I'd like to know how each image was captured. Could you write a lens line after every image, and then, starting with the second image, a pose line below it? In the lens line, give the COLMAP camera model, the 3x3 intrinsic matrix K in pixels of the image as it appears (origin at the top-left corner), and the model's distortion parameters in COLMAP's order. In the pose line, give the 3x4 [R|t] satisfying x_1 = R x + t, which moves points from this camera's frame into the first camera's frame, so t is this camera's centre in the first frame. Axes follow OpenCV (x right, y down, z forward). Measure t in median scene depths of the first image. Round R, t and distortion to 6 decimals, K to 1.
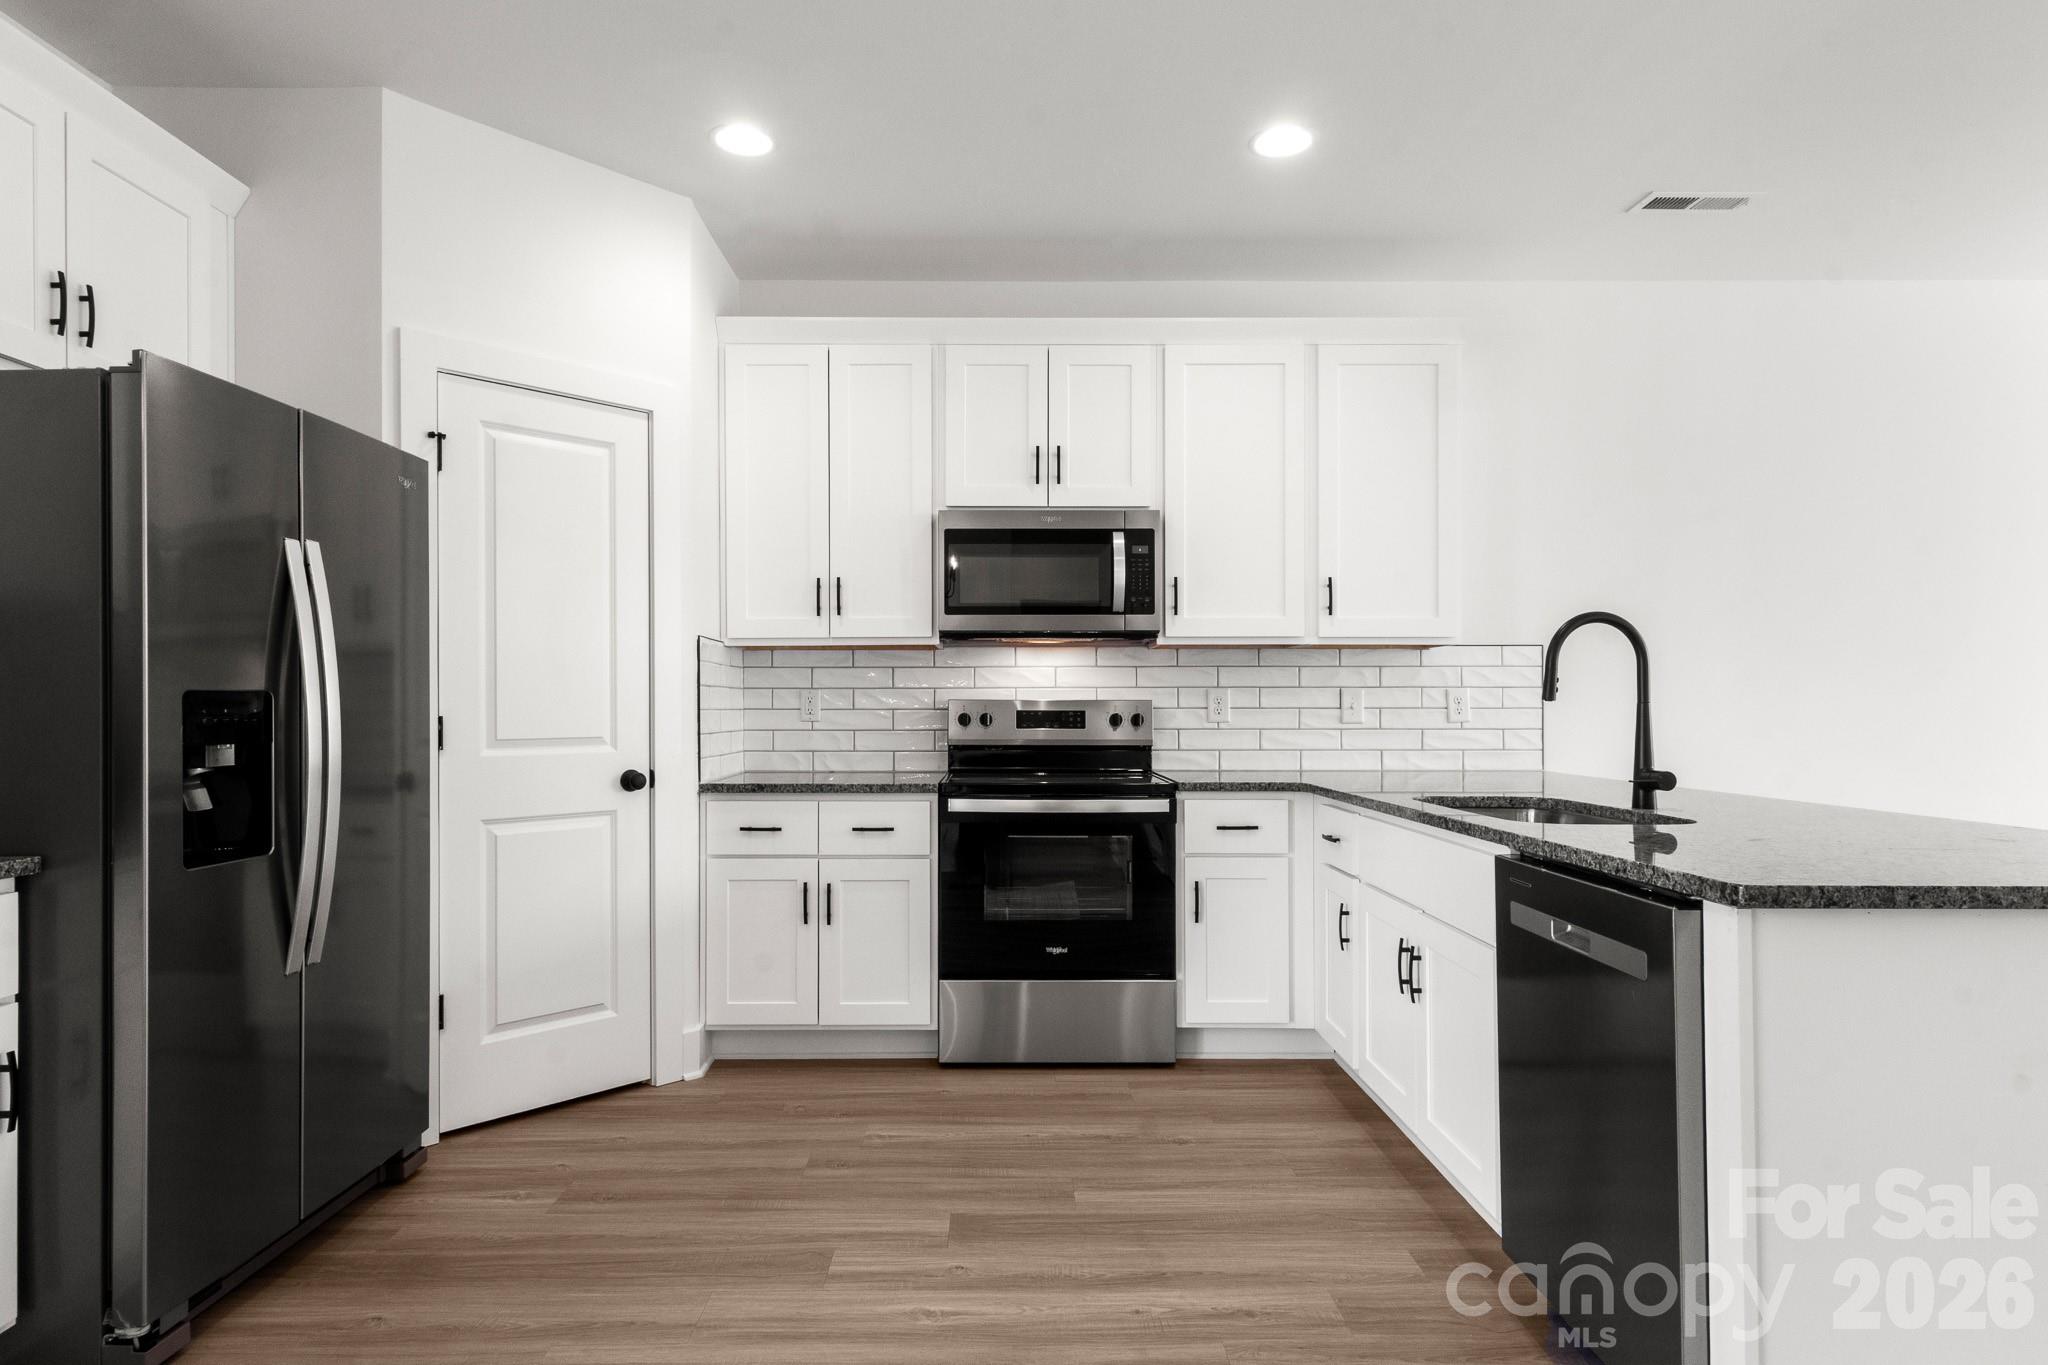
lens RADIAL K [[1073.6, 0, 1021.2], [0, 1073.6, 691.6], [0, 0, 1]] dist [-0.010513, -0.001408]
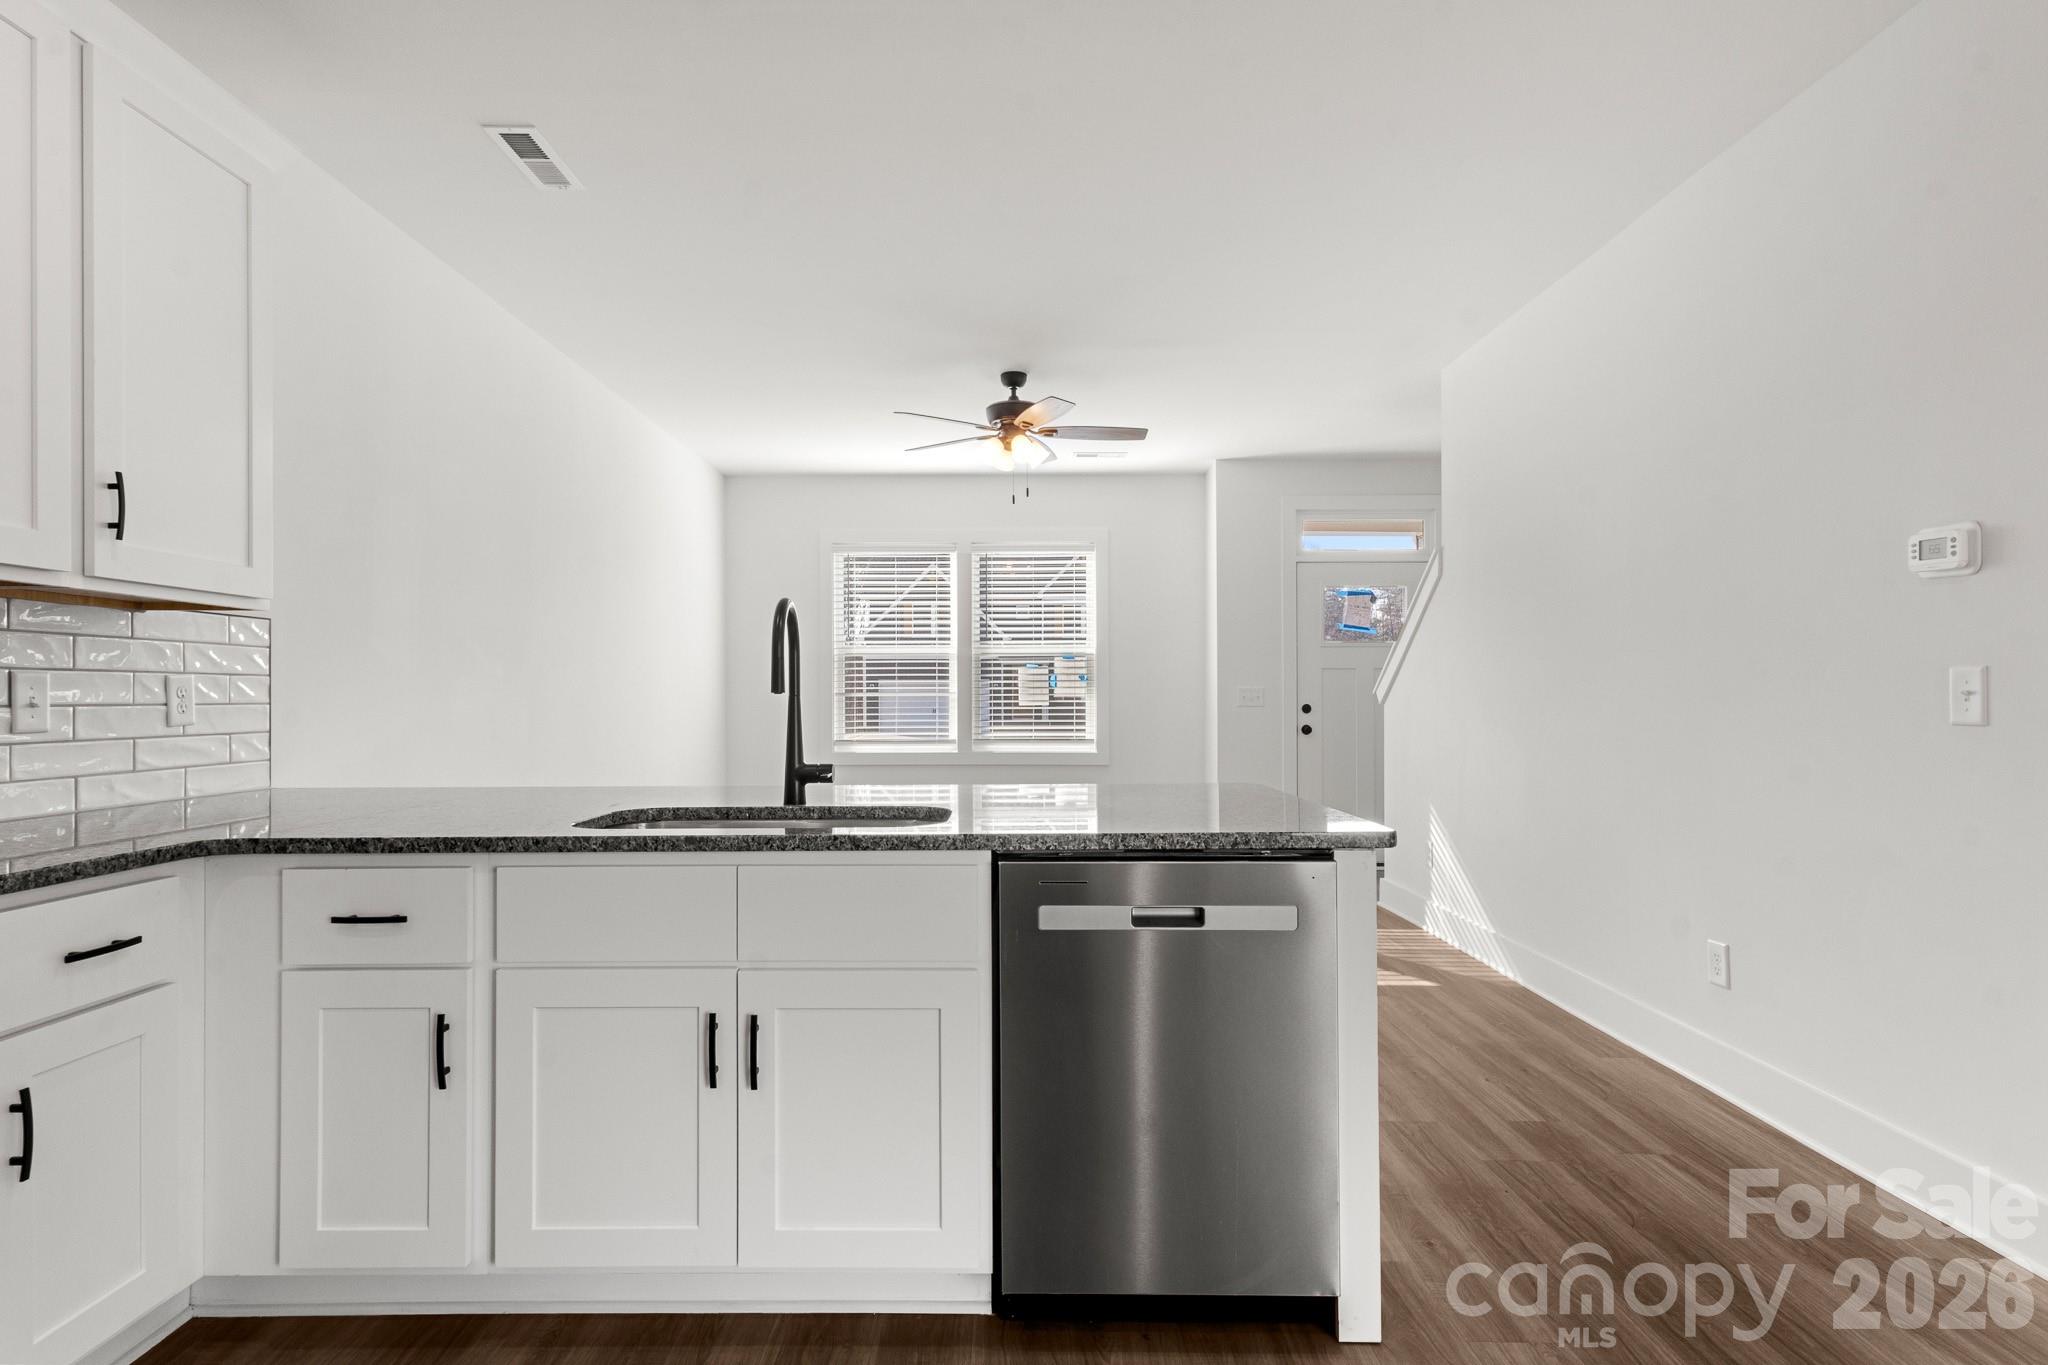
lens RADIAL K [[1026.9, 0, 1018.4], [0, 1026.9, 689.0], [0, 0, 1]] dist [0.005300, -0.001300]
pose [[0.031100, 0.007520, 0.999488, -0.213557], [-0.009734, 0.999927, -0.007221, 0.005524], [-0.999469, -0.009505, 0.031171, 0.468208]]
